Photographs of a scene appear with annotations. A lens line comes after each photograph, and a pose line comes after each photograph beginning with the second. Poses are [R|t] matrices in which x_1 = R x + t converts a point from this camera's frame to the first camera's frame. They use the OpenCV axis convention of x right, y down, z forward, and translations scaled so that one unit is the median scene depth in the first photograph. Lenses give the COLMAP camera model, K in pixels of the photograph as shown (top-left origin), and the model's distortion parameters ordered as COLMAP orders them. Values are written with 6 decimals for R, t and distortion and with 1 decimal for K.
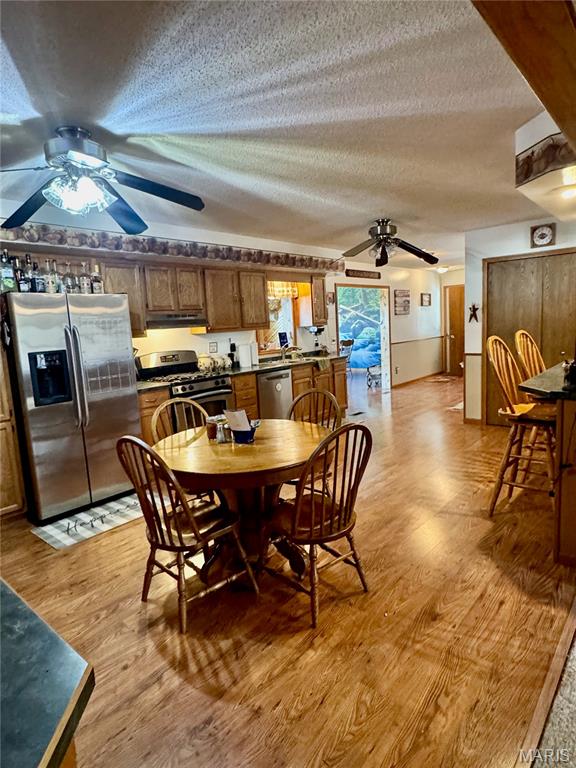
lens RADIAL K [[460.6, 0, 288.0], [0, 460.6, 384.0], [0, 0, 1]] dist [0.002398, 0.000412]
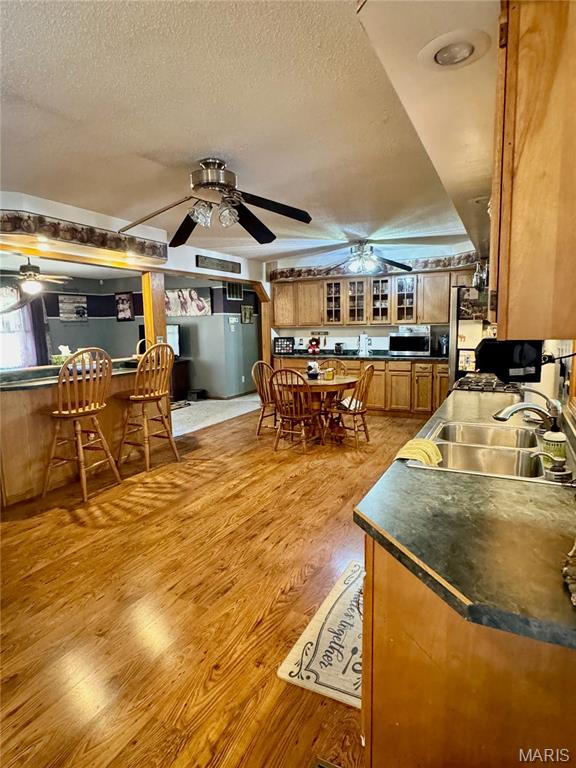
lens RADIAL K [[460.6, 0, 288.0], [0, 460.6, 384.0], [0, 0, 1]] dist [0.002398, 0.000412]
pose [[-0.963070, 0.142499, -0.228450, 0.319099], [0.079939, 0.961539, 0.262778, -0.244474], [0.257109, 0.234812, -0.937421, 1.919597]]
